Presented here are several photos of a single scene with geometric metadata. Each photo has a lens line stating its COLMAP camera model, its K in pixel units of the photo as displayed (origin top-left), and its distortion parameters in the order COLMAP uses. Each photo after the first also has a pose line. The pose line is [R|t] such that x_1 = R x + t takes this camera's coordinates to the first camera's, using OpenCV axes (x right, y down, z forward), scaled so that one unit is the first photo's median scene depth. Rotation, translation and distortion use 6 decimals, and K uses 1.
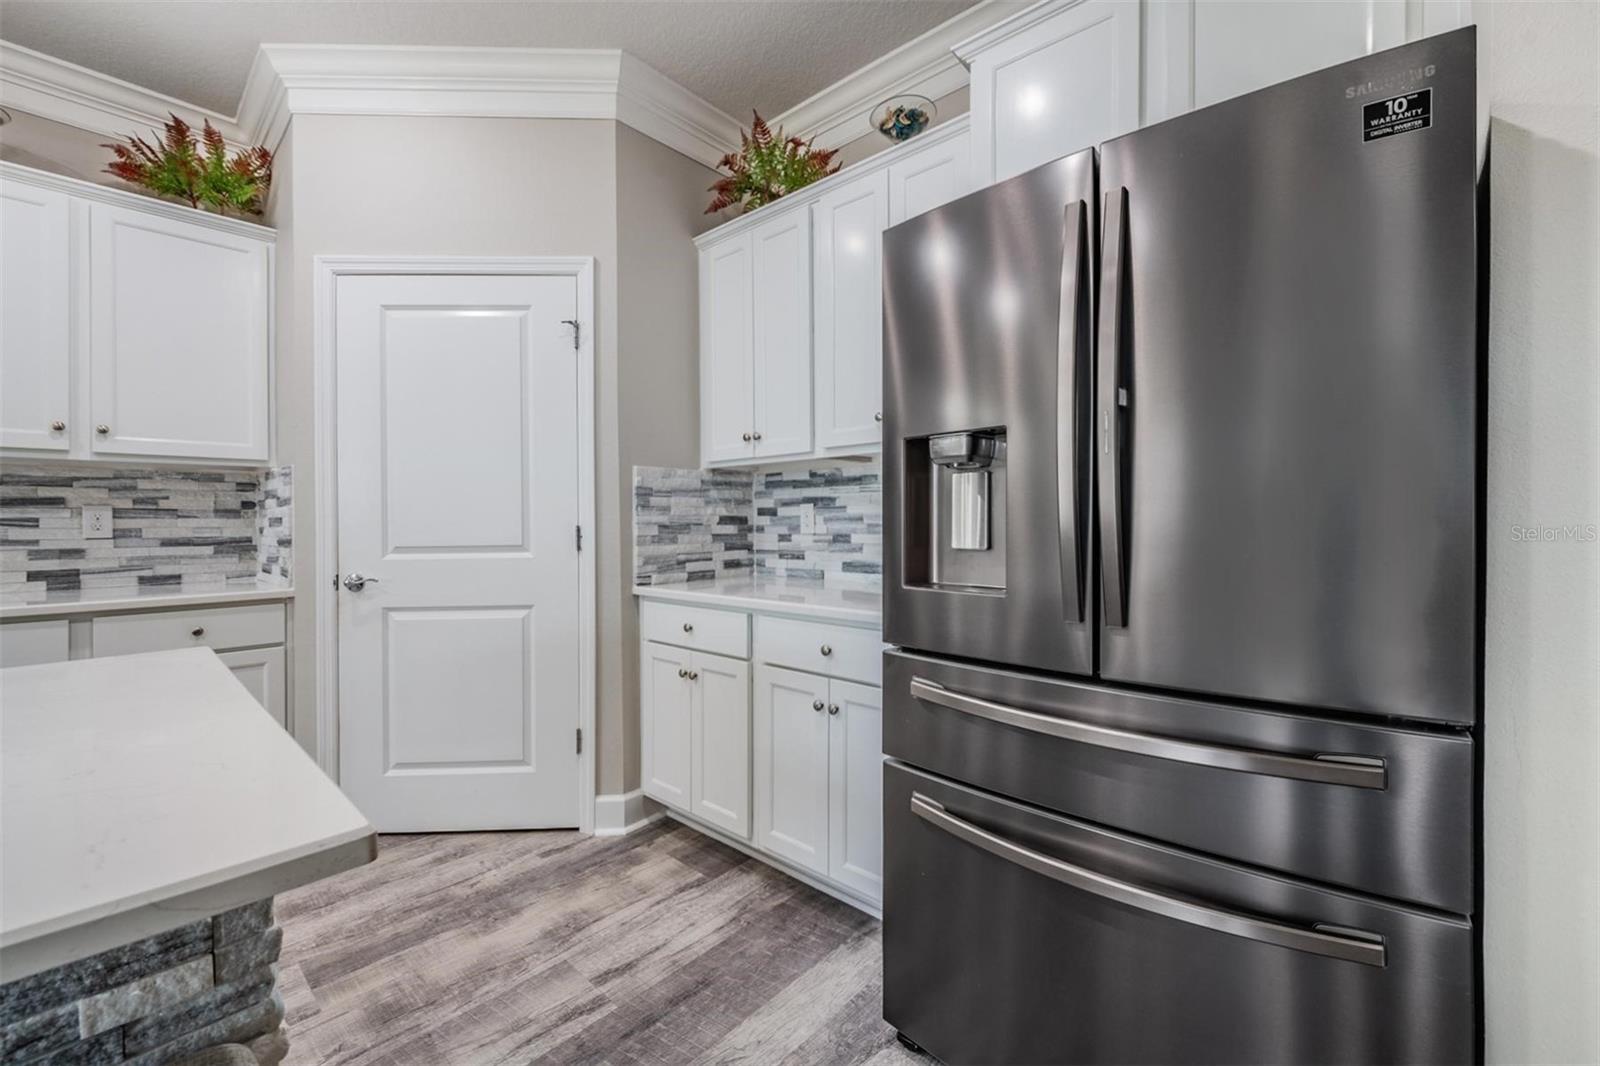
lens RADIAL K [[642.7, 0, 806.9], [0, 642.7, 525.5], [0, 0, 1]] dist [-0.013710, -0.000815]
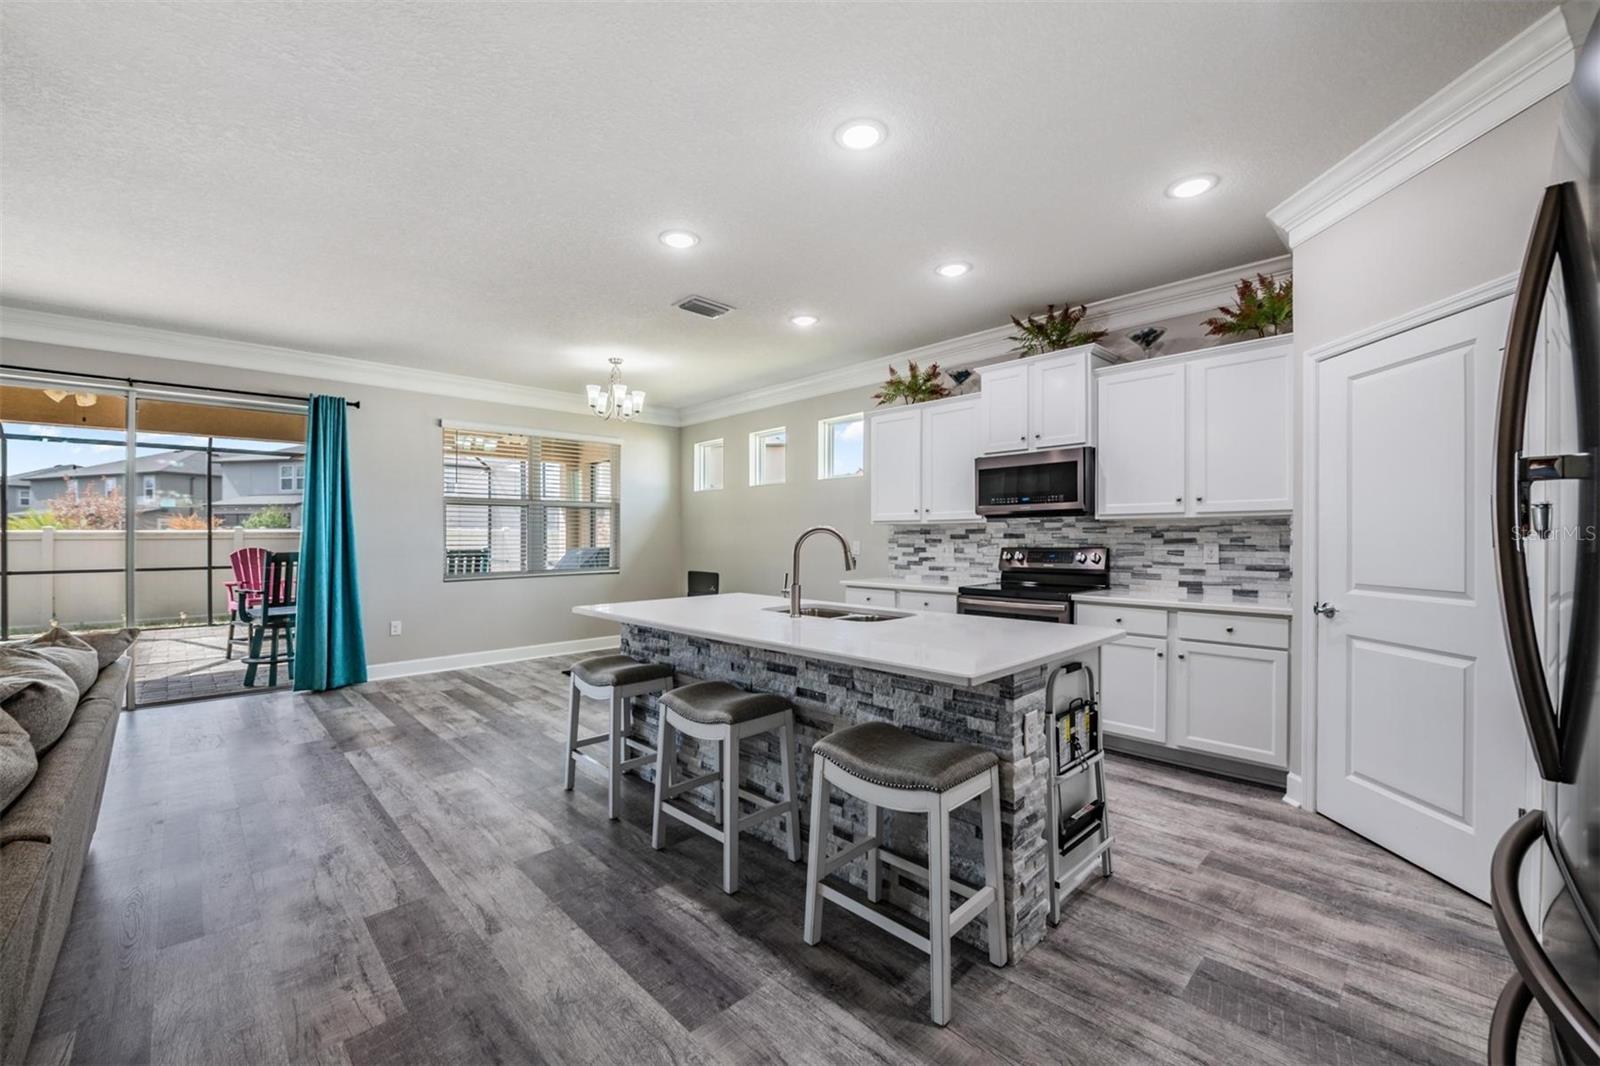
lens RADIAL K [[637.5, 0, 801.9], [0, 637.5, 549.9], [0, 0, 1]] dist [-0.016446, -0.000306]
pose [[-0.065014, 0.025708, -0.997553, 0.534515], [-0.004484, 0.999650, 0.026054, -0.051055], [0.997874, 0.006167, -0.064876, 0.073731]]
